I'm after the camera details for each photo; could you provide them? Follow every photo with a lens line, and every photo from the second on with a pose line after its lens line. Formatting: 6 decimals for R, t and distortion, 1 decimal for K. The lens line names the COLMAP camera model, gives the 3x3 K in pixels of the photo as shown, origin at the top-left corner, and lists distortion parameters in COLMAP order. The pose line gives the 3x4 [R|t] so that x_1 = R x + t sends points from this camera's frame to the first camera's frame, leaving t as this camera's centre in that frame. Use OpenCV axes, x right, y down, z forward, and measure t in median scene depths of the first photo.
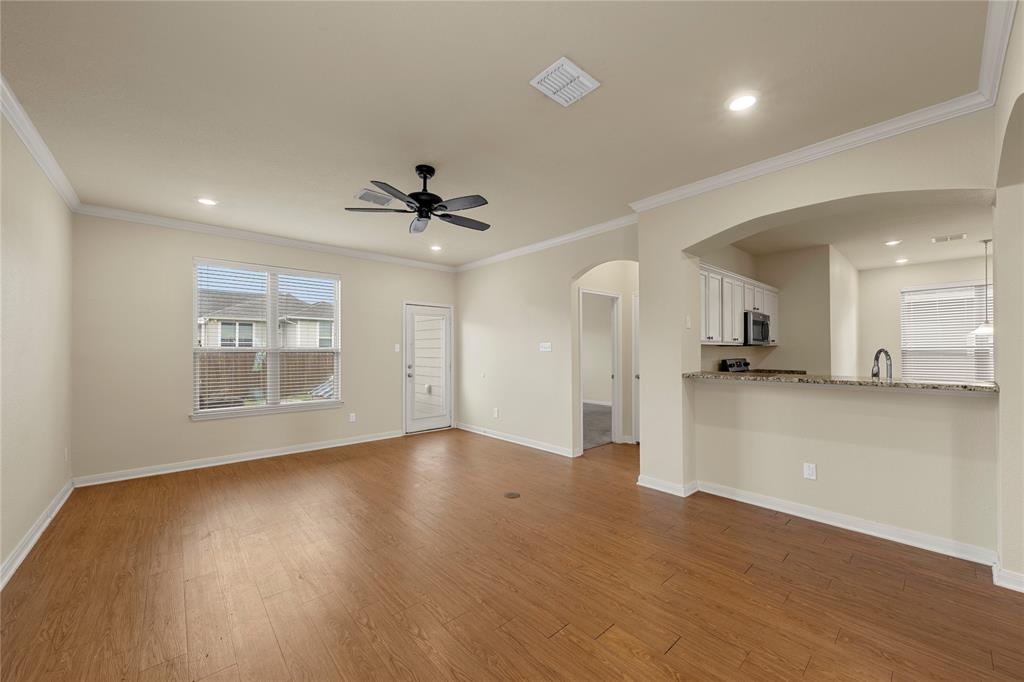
lens RADIAL K [[389.3, 0, 512.0], [0, 389.3, 341.0], [0, 0, 1]] dist [0.001230, 0.000207]
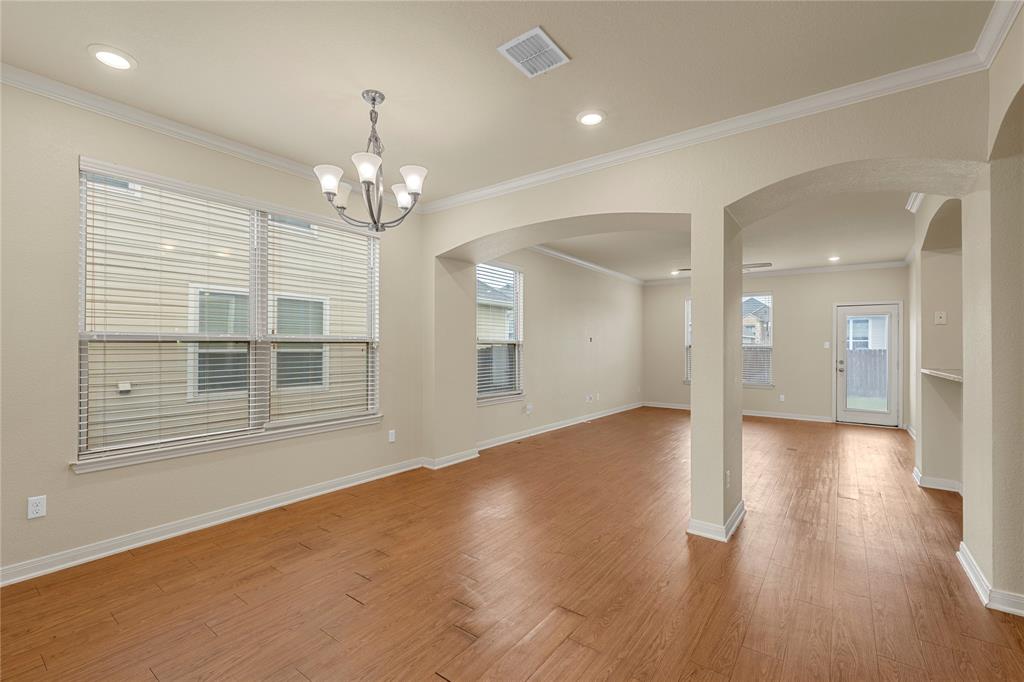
lens RADIAL K [[446.0, 0, 509.1], [0, 446.0, 342.9], [0, 0, 1]] dist [-0.000279, -0.000135]
pose [[0.201807, -0.007098, -0.979400, 0.884366], [0.015171, 0.999876, -0.004120, 0.002020], [0.979308, -0.014027, 0.201890, -0.204261]]
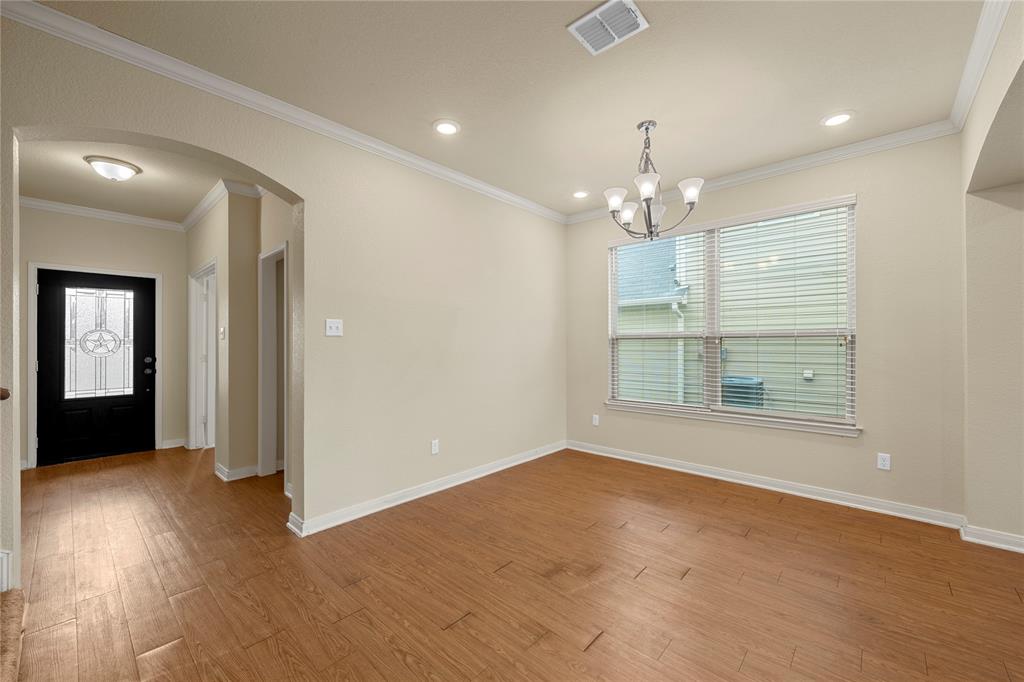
lens RADIAL K [[407.2, 0, 515.8], [0, 407.2, 342.9], [0, 0, 1]] dist [-0.001793, -0.000147]
pose [[-0.993431, 0.000464, -0.114434, 0.605068], [0.002203, 0.999884, -0.015072, 0.011616], [0.114413, -0.015225, -0.993317, 0.235846]]
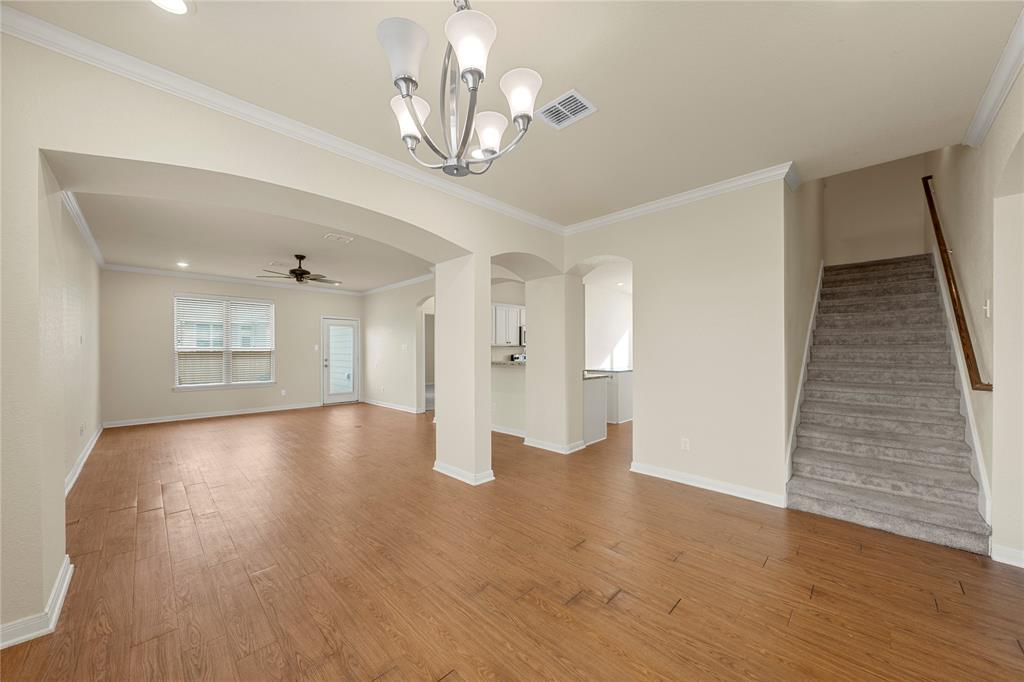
lens RADIAL K [[367.0, 0, 510.7], [0, 367.0, 344.0], [0, 0, 1]] dist [0.000430, 0.000006]
pose [[0.997942, -0.000393, 0.064121, 0.398078], [-0.000168, 0.999962, 0.008746, -0.009266], [-0.064122, -0.008739, 0.997904, -0.508352]]
